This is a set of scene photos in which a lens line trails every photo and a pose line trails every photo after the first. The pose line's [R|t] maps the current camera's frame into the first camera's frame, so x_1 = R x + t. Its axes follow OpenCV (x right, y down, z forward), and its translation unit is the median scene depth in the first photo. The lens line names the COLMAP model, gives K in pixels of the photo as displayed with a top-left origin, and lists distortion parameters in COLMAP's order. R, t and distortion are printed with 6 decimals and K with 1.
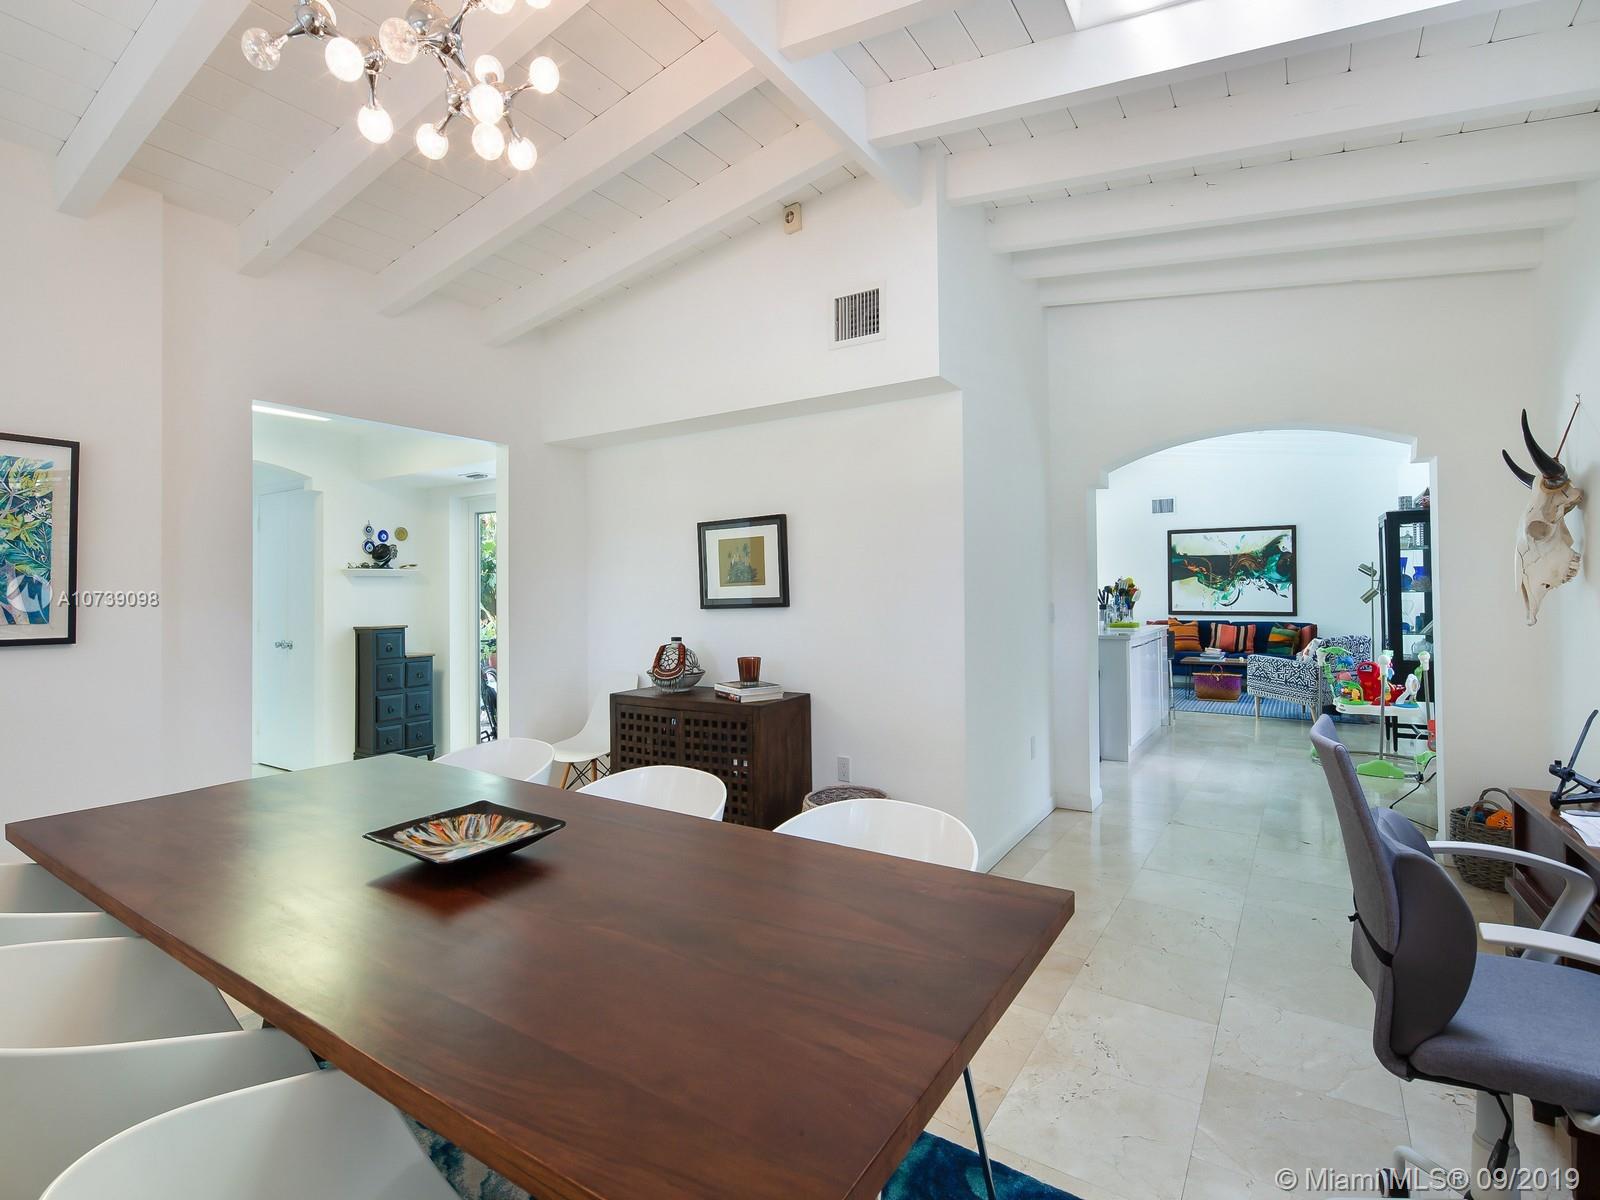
lens RADIAL K [[759.7, 0, 802.1], [0, 759.7, 601.2], [0, 0, 1]] dist [0.008438, -0.005997]
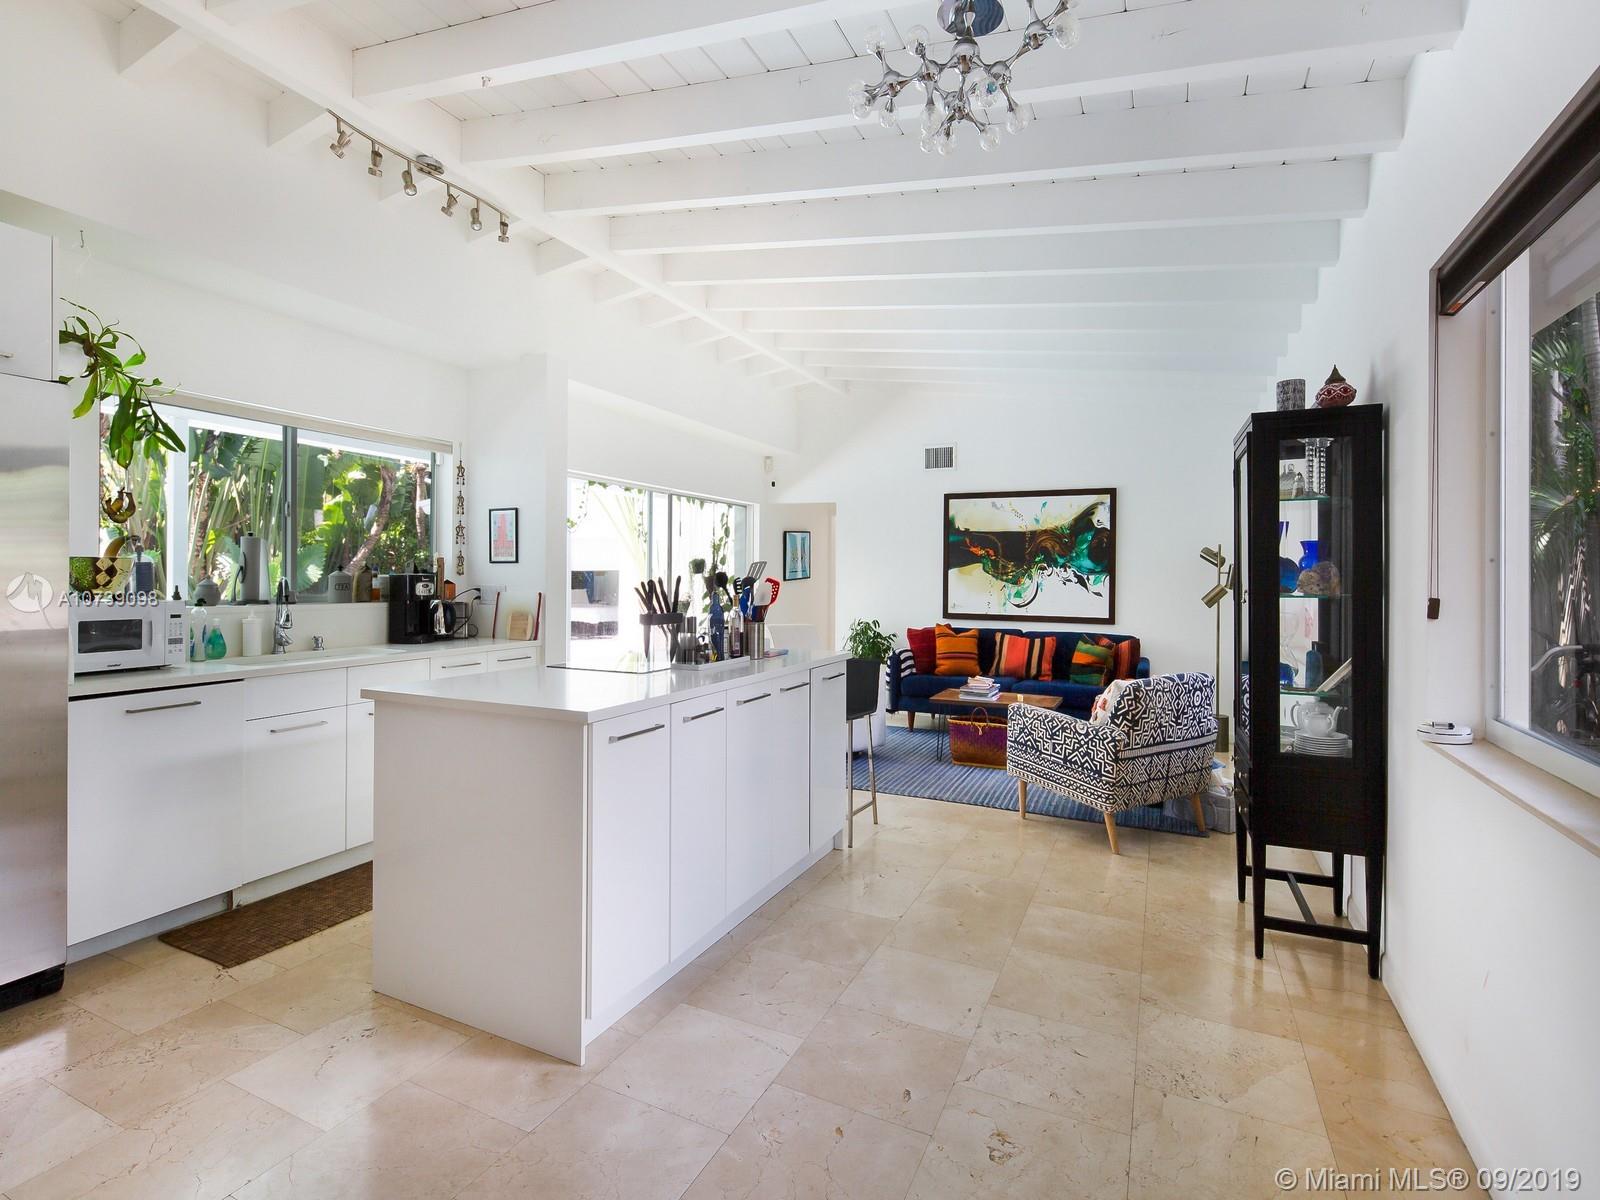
lens RADIAL K [[759.7, 0, 802.5], [0, 759.7, 599.5], [0, 0, 1]] dist [0.008438, -0.005997]
pose [[0.989704, 0.013679, 0.142476, 0.281300], [-0.015945, 0.999764, 0.014774, -0.007765], [-0.142240, -0.016893, 0.989688, 0.375930]]
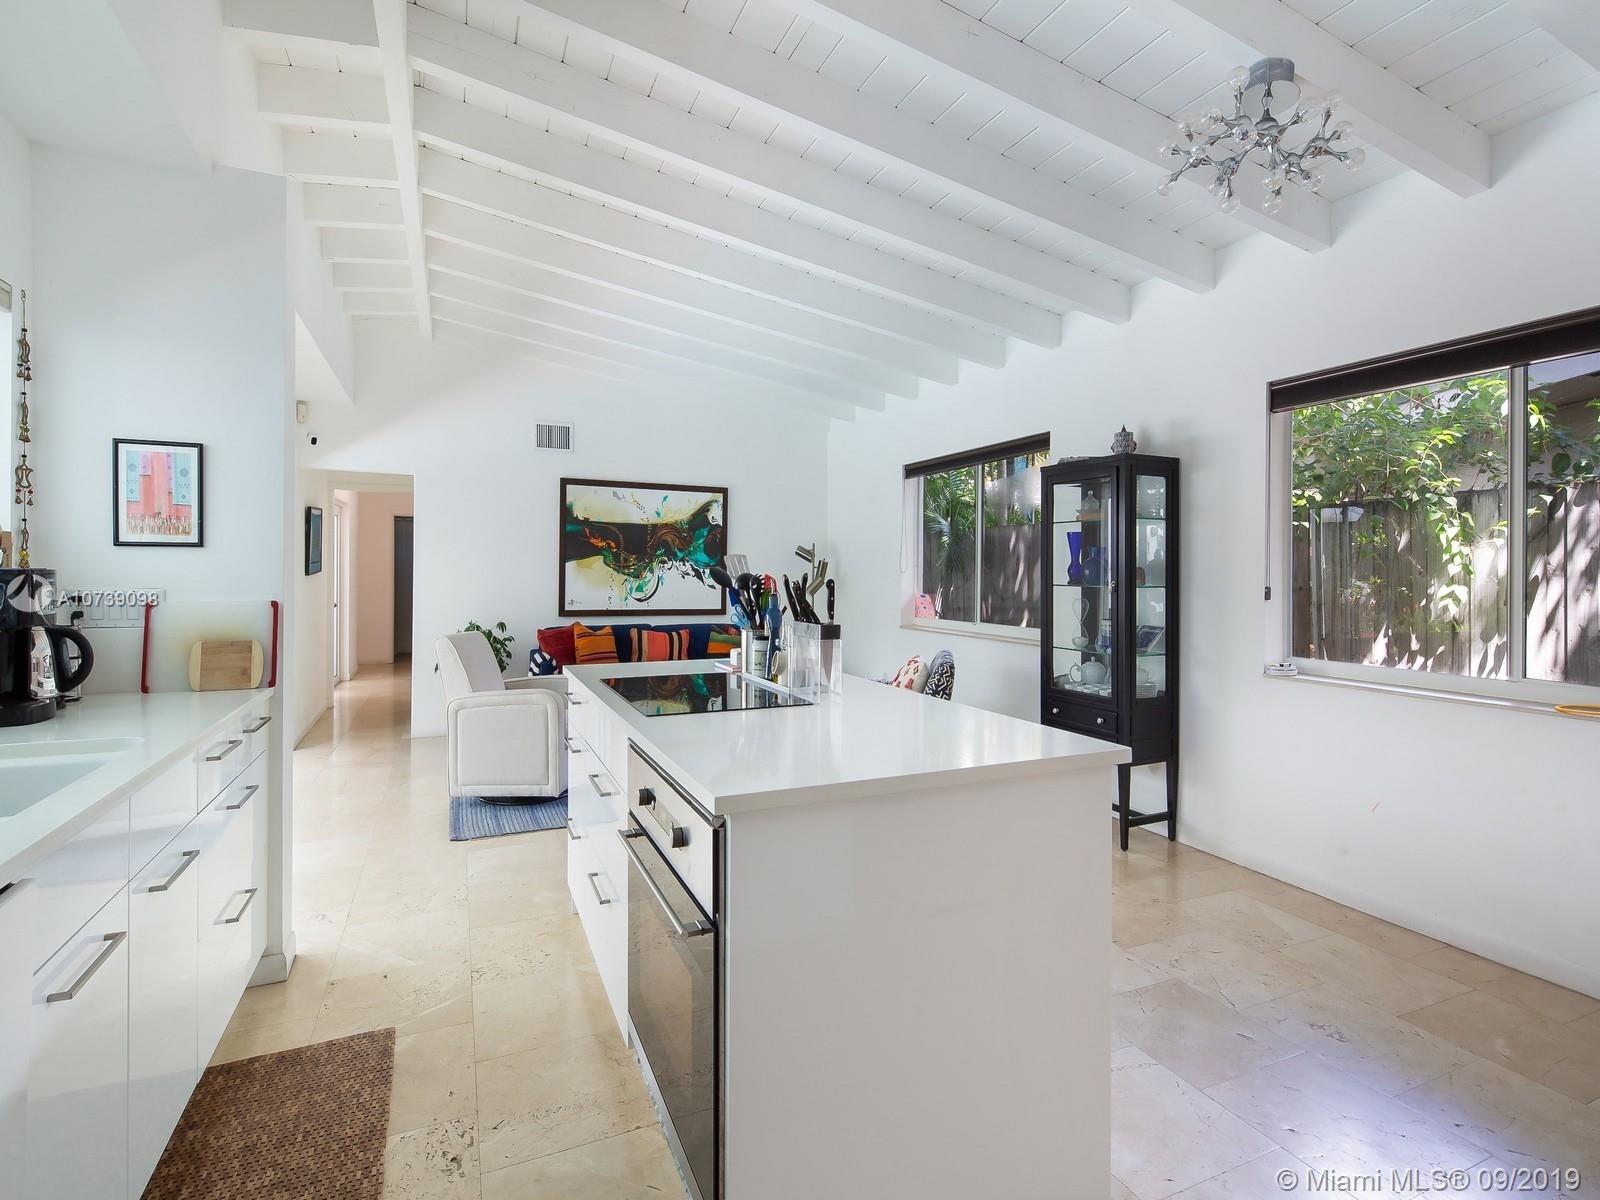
lens RADIAL K [[759.7, 0, 782.5], [0, 759.7, 591.1], [0, 0, 1]] dist [0.008438, -0.005997]
pose [[0.547147, -0.005464, 0.837019, 0.076402], [-0.001453, 0.999971, 0.007478, -0.008134], [-0.837036, -0.005308, 0.547123, 0.559957]]
